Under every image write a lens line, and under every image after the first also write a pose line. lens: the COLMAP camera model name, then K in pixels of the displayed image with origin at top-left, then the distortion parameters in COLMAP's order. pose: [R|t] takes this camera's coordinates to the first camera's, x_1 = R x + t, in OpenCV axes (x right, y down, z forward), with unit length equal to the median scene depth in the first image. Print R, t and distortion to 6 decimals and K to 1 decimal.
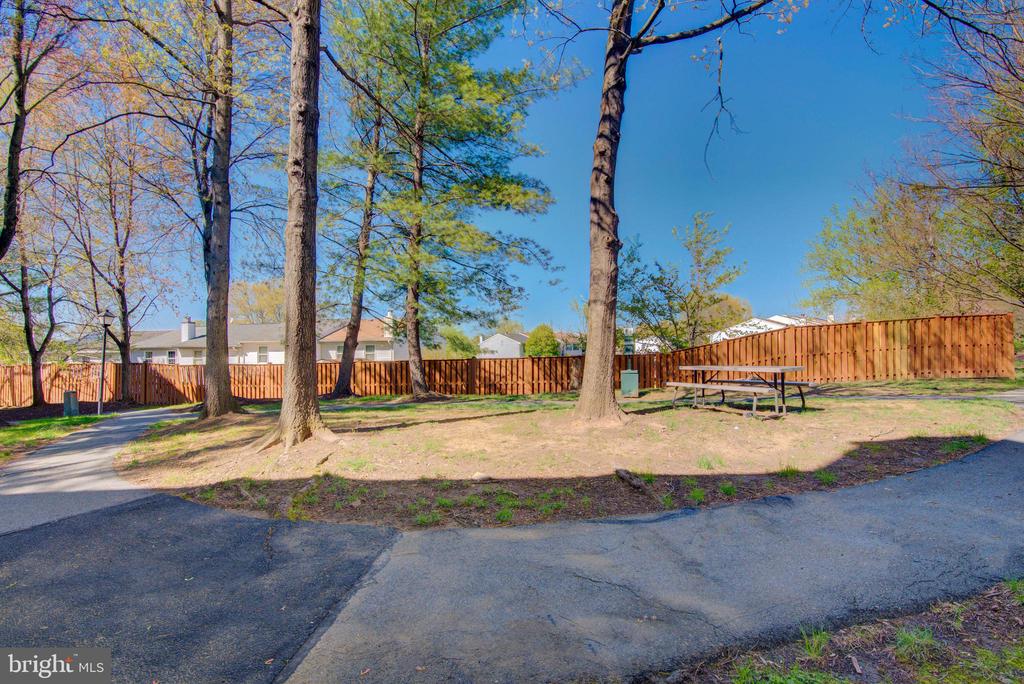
lens RADIAL K [[466.7, 0, 510.7], [0, 466.7, 348.4], [0, 0, 1]] dist [-0.018967, -0.000149]
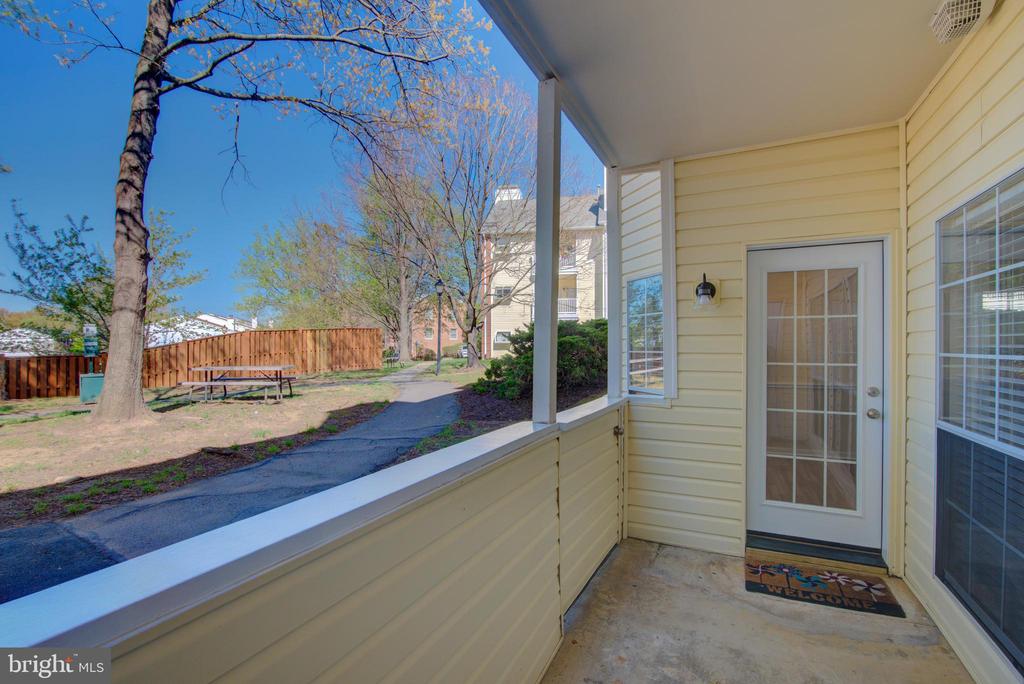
lens RADIAL K [[466.7, 0, 510.7], [0, 466.7, 348.4], [0, 0, 1]] dist [-0.018967, -0.000149]
pose [[0.428628, 0.007662, 0.903449, -0.370153], [-0.011717, 0.999927, -0.002922, -0.017705], [-0.903405, -0.009333, 0.428686, -0.220079]]
